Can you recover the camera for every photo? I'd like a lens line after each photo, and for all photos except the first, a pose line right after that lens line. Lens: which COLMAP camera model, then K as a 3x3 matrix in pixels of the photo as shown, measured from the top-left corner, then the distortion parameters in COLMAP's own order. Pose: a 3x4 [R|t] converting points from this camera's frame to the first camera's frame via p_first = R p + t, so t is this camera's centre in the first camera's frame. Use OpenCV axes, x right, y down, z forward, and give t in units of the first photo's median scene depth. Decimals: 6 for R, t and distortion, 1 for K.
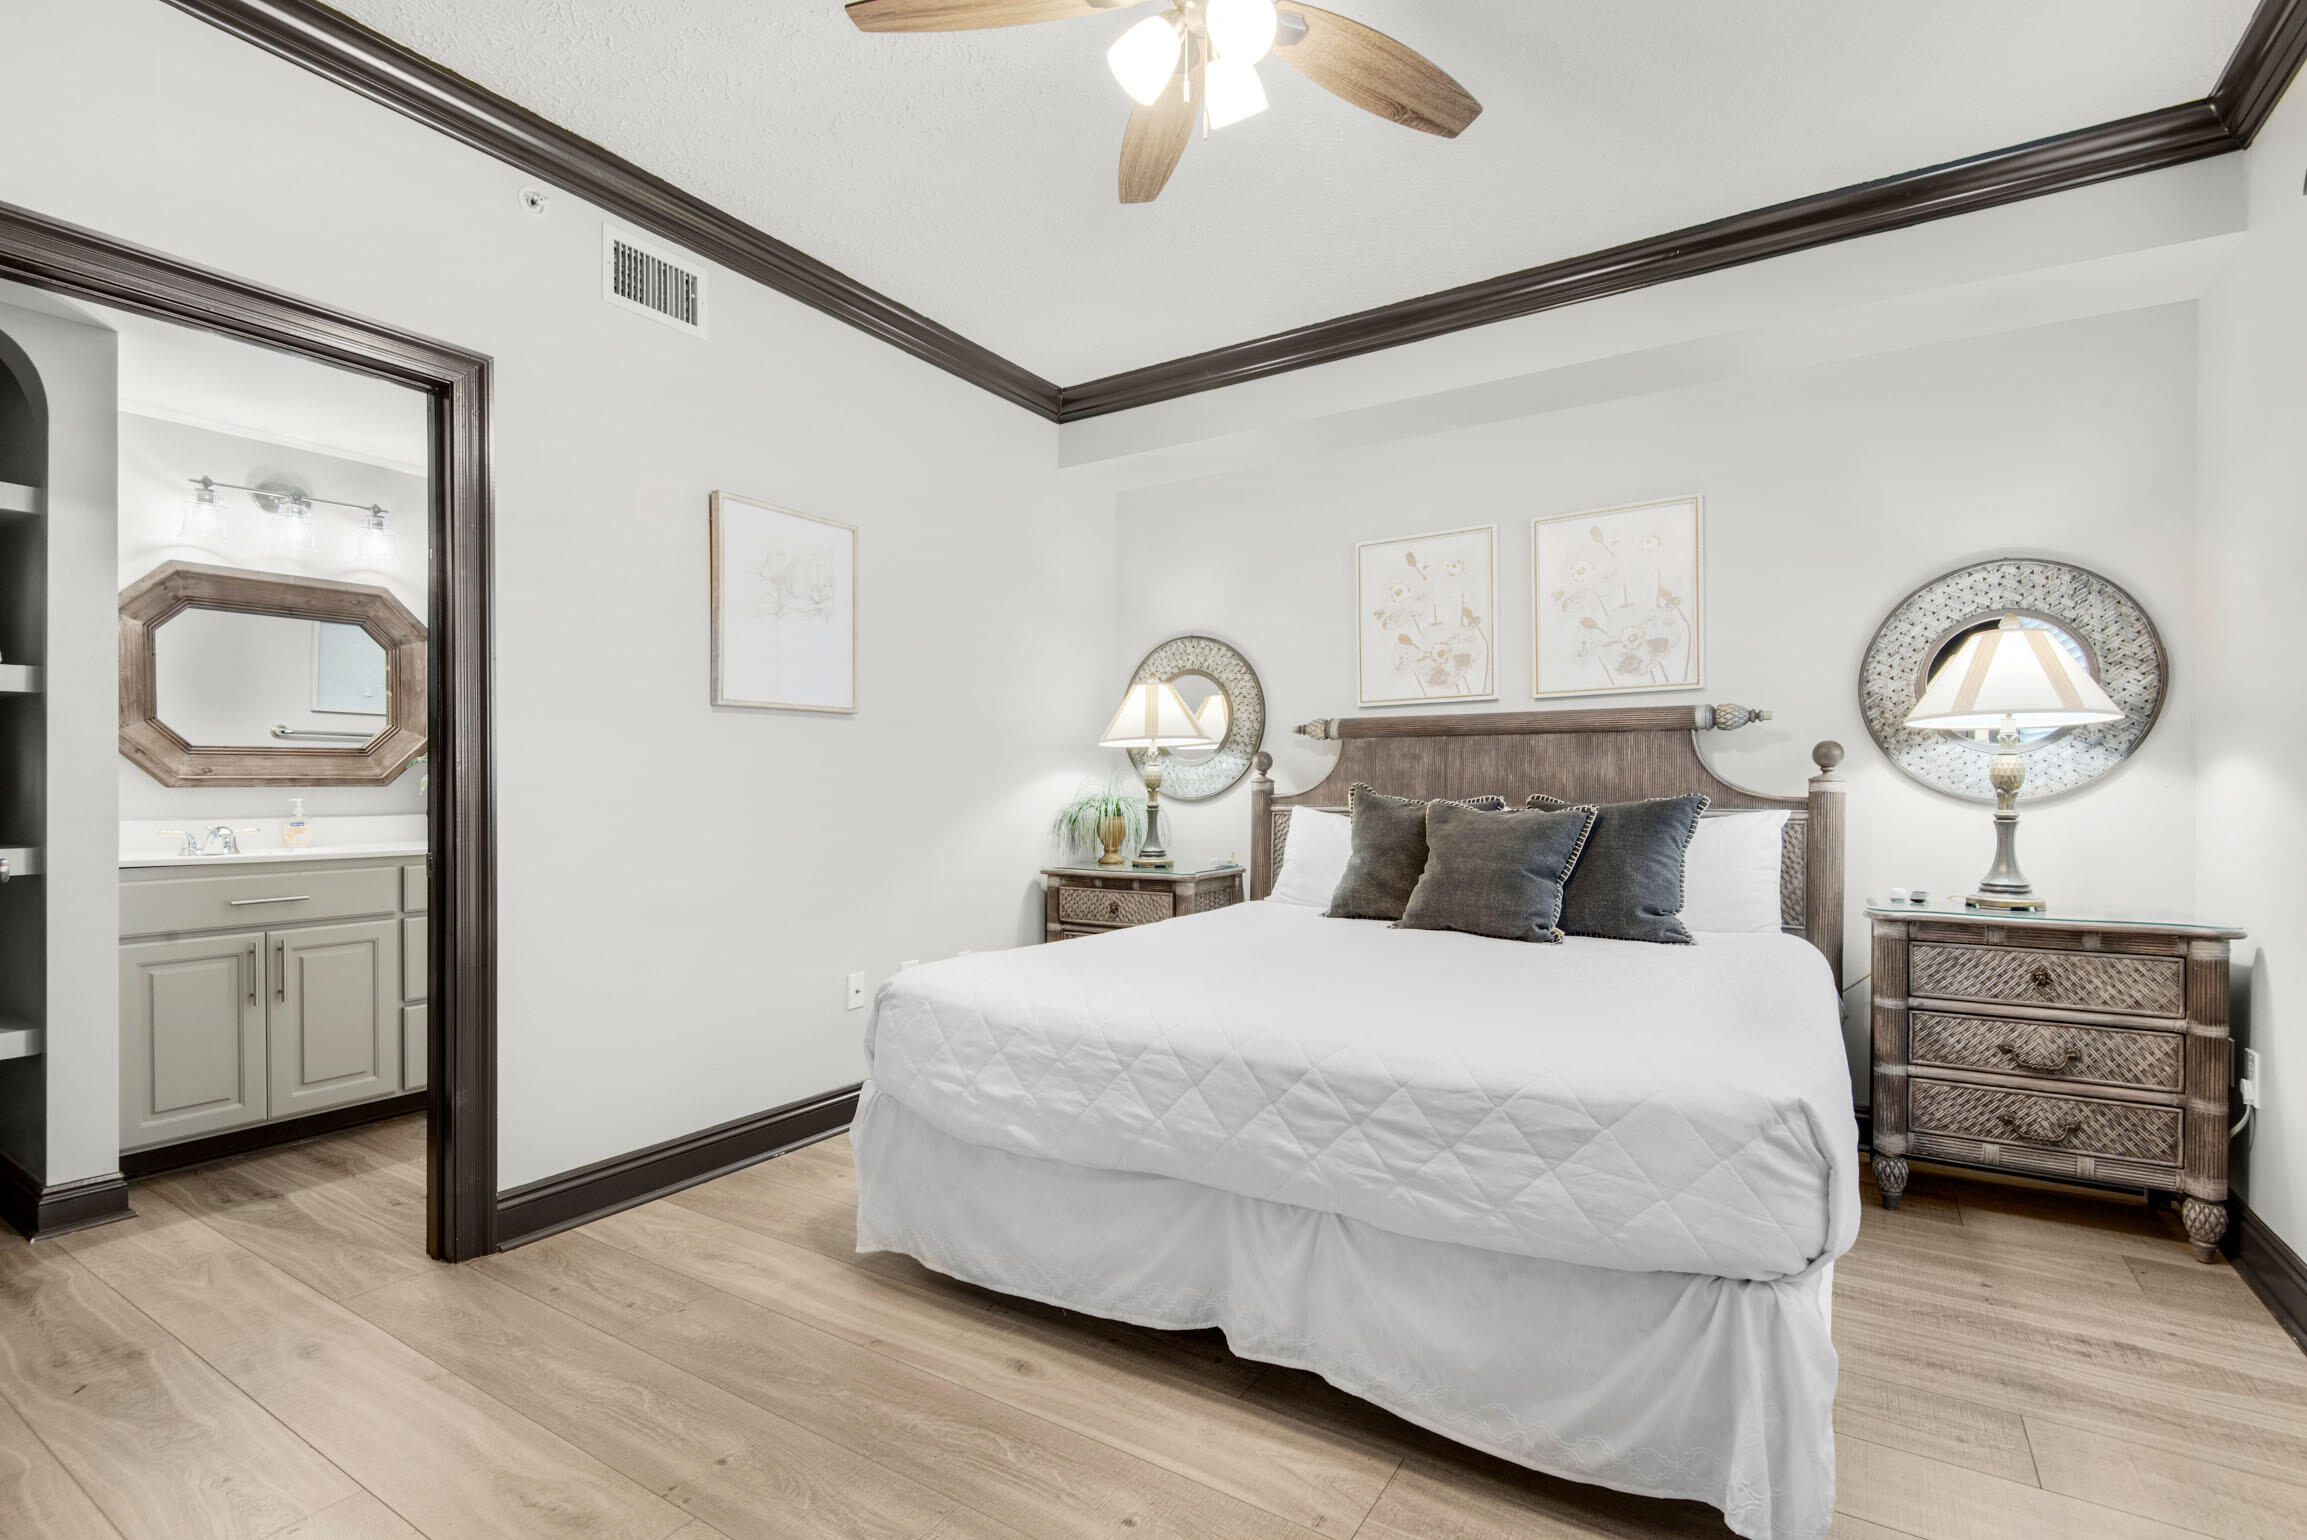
lens RADIAL K [[1058.2, 0, 1137.7], [0, 1058.2, 777.6], [0, 0, 1]] dist [0.003275, -0.003375]
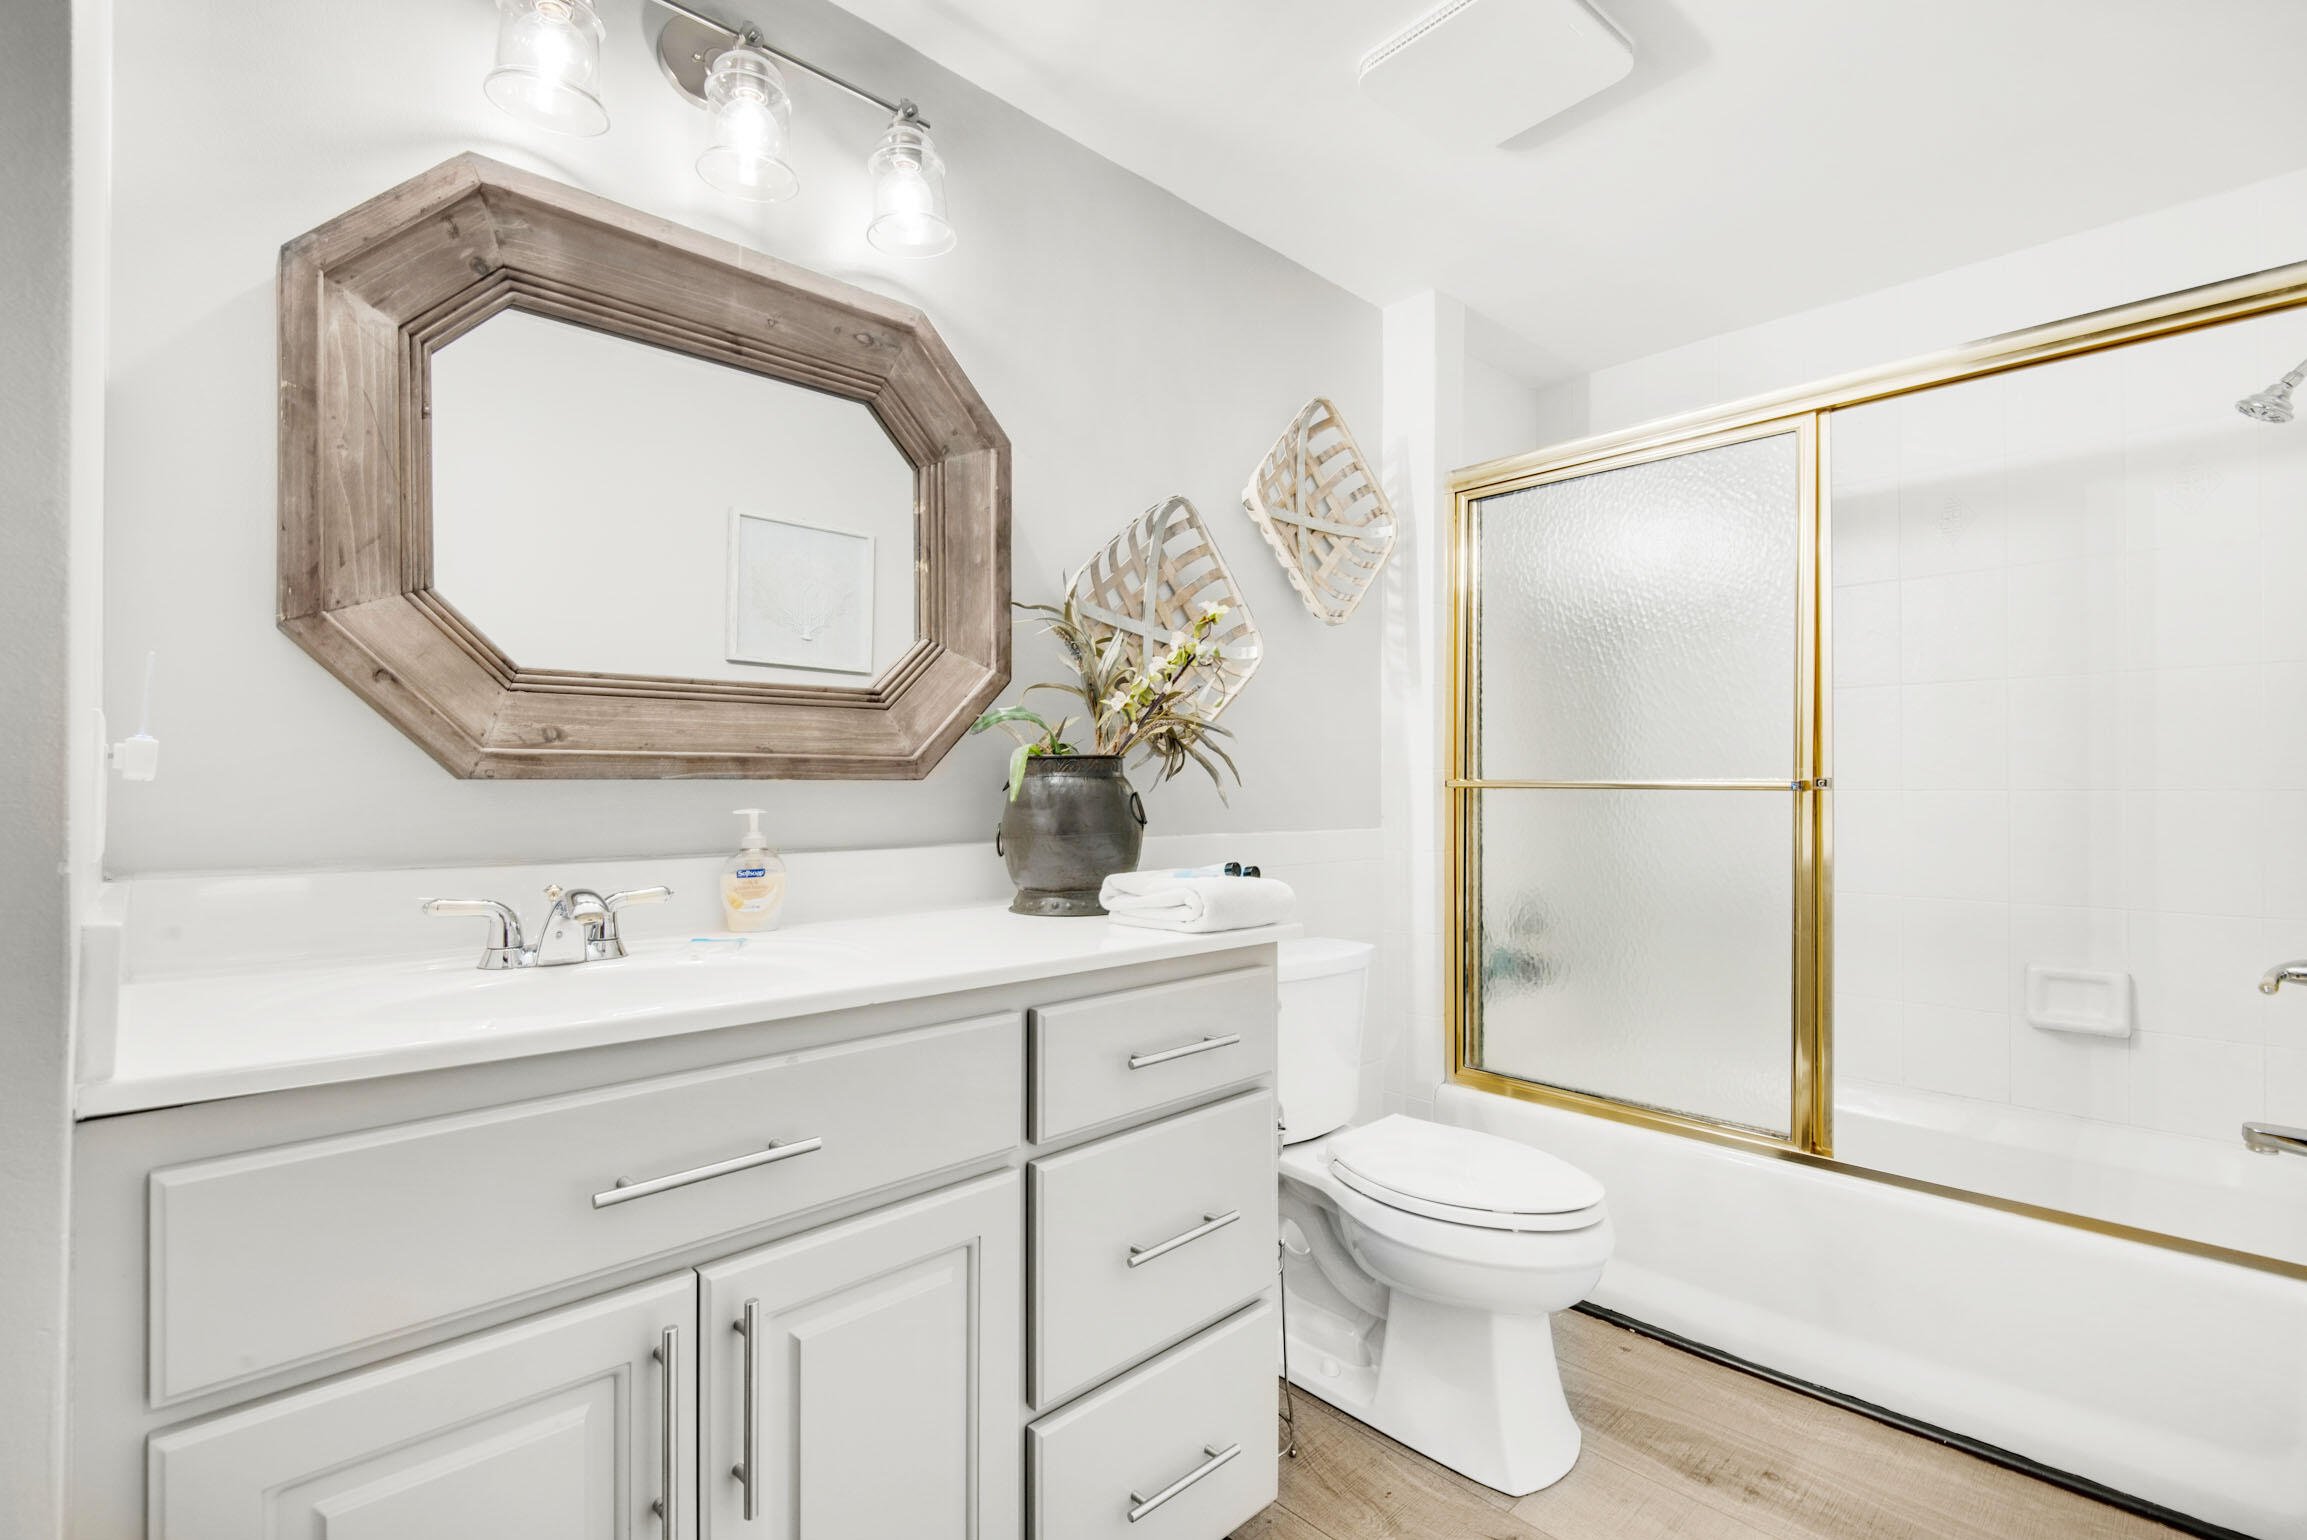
lens RADIAL K [[1058.2, 0, 1155.5], [0, 1058.2, 778.1], [0, 0, 1]] dist [0.003275, -0.003375]
pose [[0.969736, -0.000995, -0.244155, -0.458779], [0.000197, 0.999995, -0.003291, 0.008008], [0.244156, 0.003143, 0.969731, 0.544232]]
